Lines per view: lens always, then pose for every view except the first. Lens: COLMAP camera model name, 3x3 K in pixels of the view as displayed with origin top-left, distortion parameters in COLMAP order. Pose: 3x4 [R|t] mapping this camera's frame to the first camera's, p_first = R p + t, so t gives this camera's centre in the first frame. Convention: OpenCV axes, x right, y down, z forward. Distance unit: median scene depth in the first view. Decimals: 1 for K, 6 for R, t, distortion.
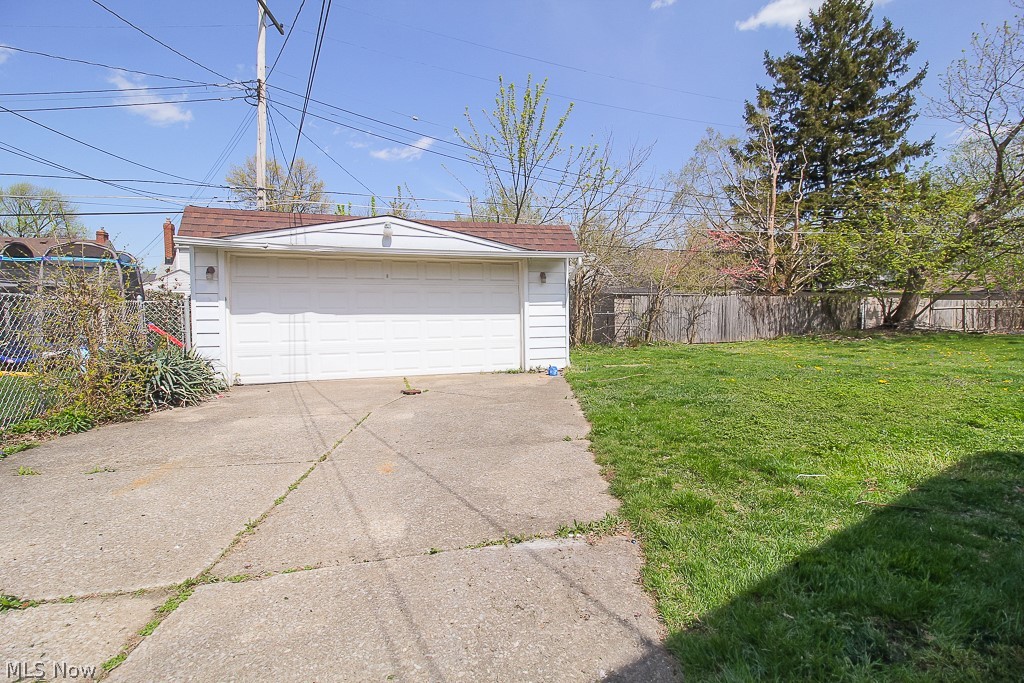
lens RADIAL K [[474.7, 0, 504.5], [0, 474.7, 324.4], [0, 0, 1]] dist [0.000950, -0.002008]
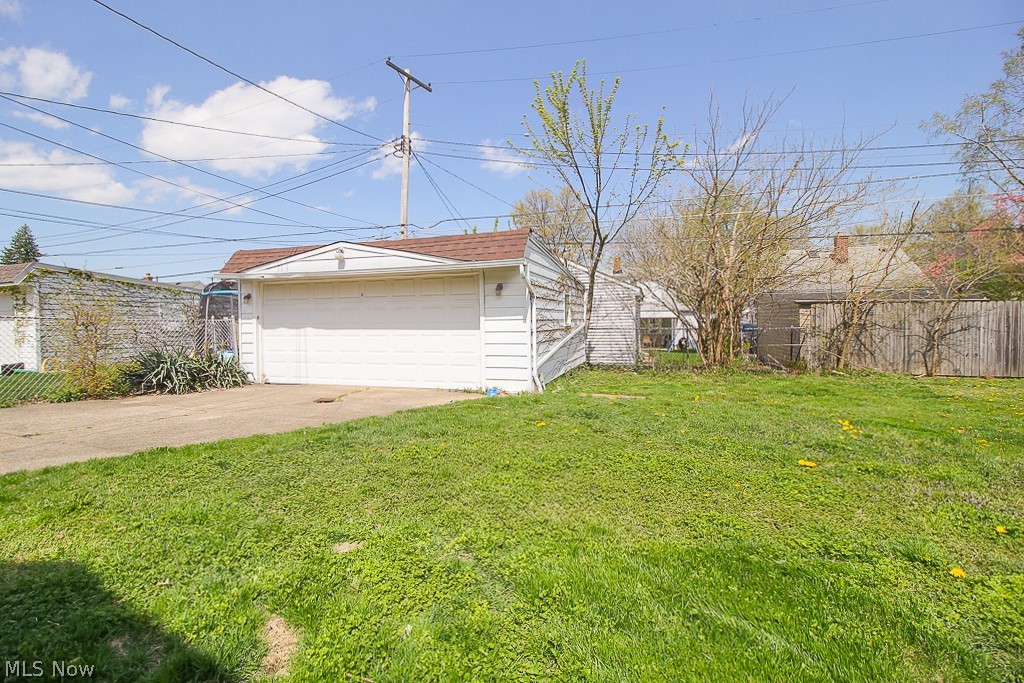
lens RADIAL K [[474.7, 0, 504.5], [0, 474.7, 324.4], [0, 0, 1]] dist [0.000950, -0.002008]
pose [[0.807442, -0.002410, -0.589943, 0.651823], [-0.014789, 0.999595, -0.024324, -0.010749], [0.589762, 0.028365, 0.807079, 0.295040]]
